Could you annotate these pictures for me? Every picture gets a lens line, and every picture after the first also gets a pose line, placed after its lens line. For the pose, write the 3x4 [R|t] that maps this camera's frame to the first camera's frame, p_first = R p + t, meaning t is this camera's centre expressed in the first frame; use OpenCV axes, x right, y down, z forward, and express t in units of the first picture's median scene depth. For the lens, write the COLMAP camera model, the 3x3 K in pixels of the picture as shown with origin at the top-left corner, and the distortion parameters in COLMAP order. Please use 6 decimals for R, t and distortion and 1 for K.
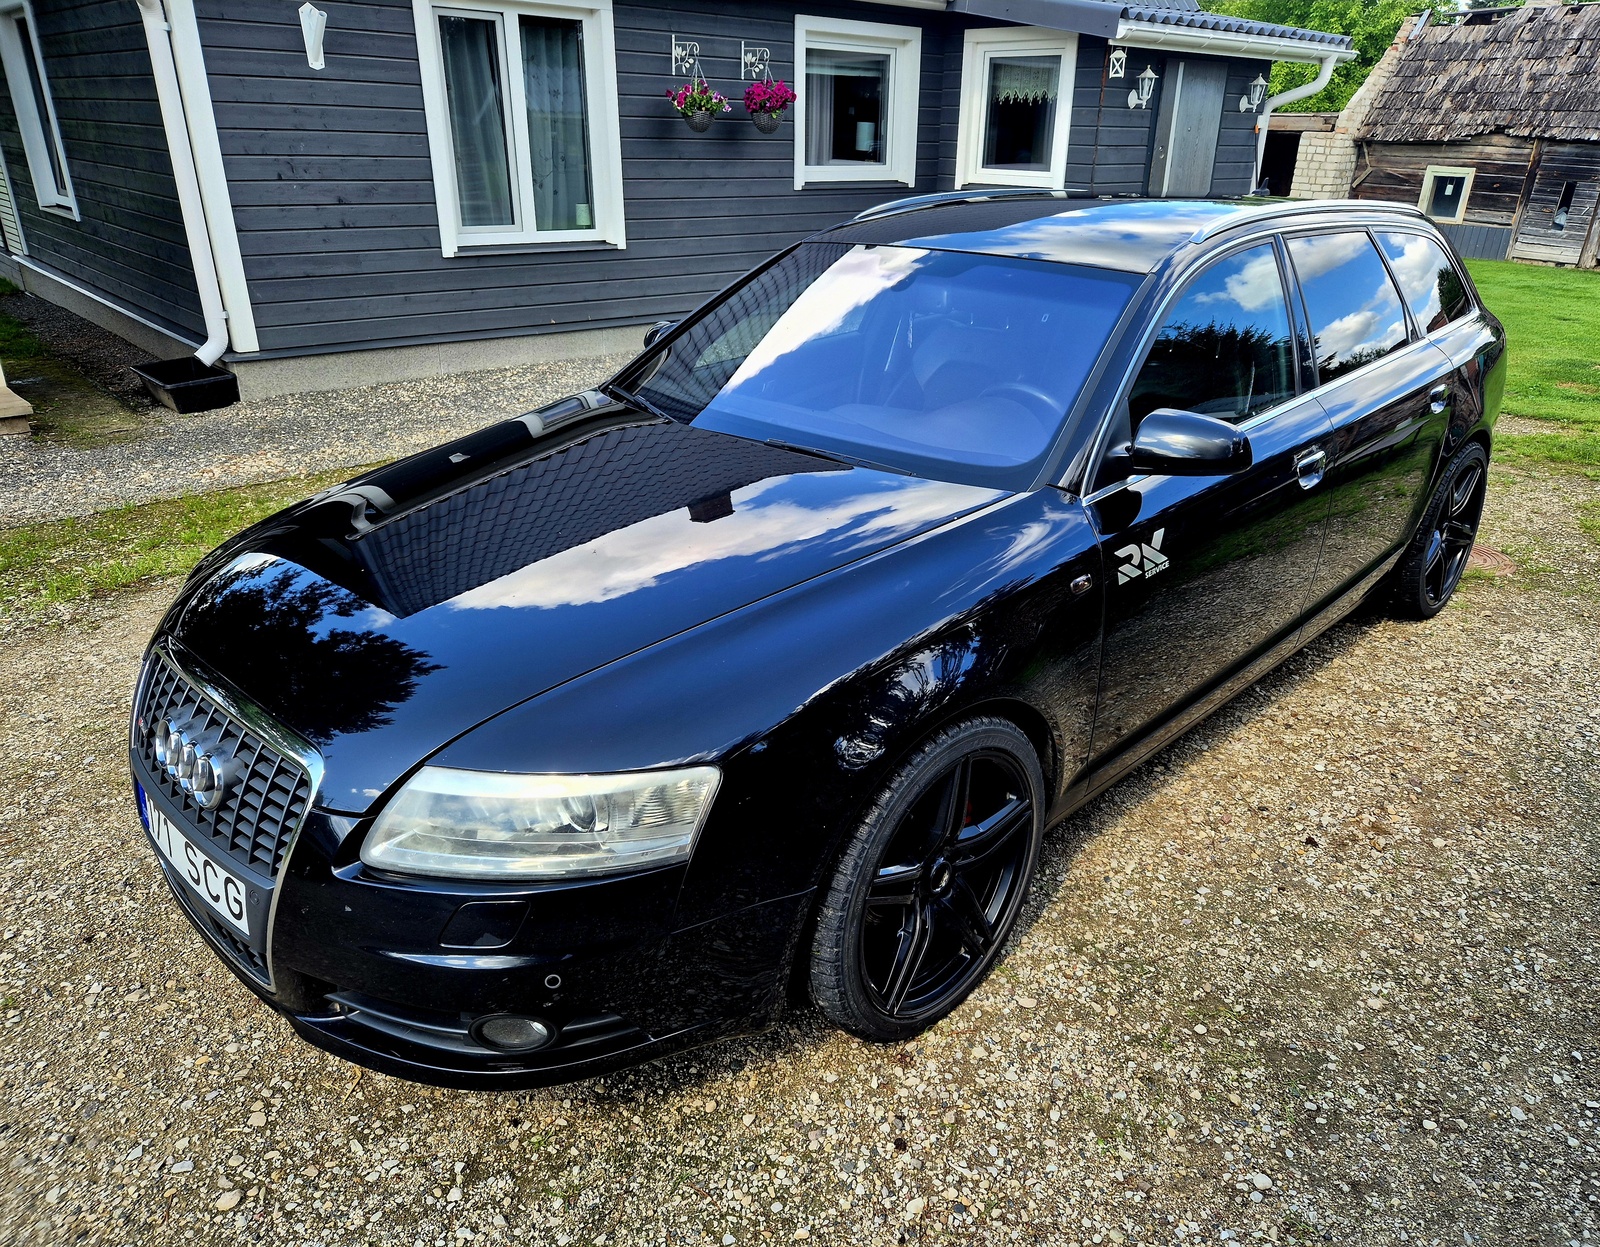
lens RADIAL K [[1127.5, 0, 841.3], [0, 1127.5, 623.6], [0, 0, 1]] dist [0.065223, -0.048936]
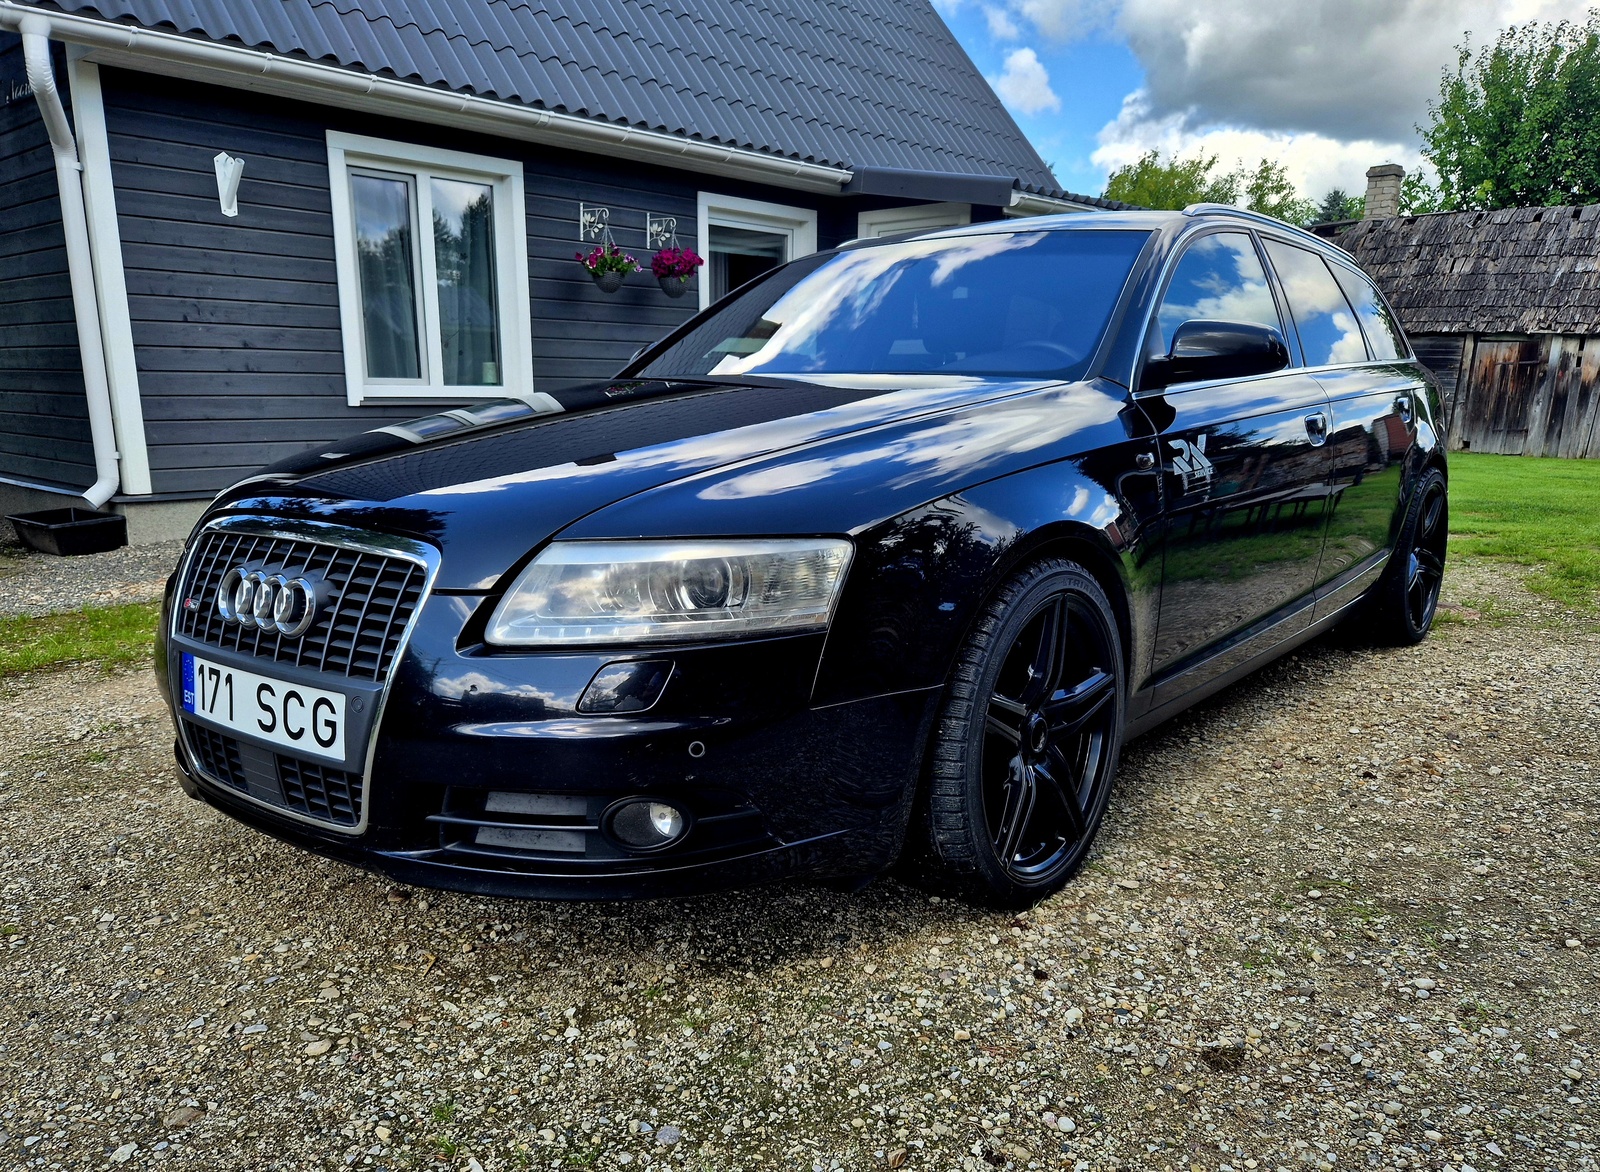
lens RADIAL K [[1209.0, 0, 798.4], [0, 1209.0, 667.8], [0, 0, 1]] dist [0.061212, -0.037920]
pose [[0.996481, -0.032619, 0.077210, -0.101497], [0.045944, 0.983017, -0.177670, 0.178887], [-0.070103, 0.180592, 0.981057, -0.003685]]
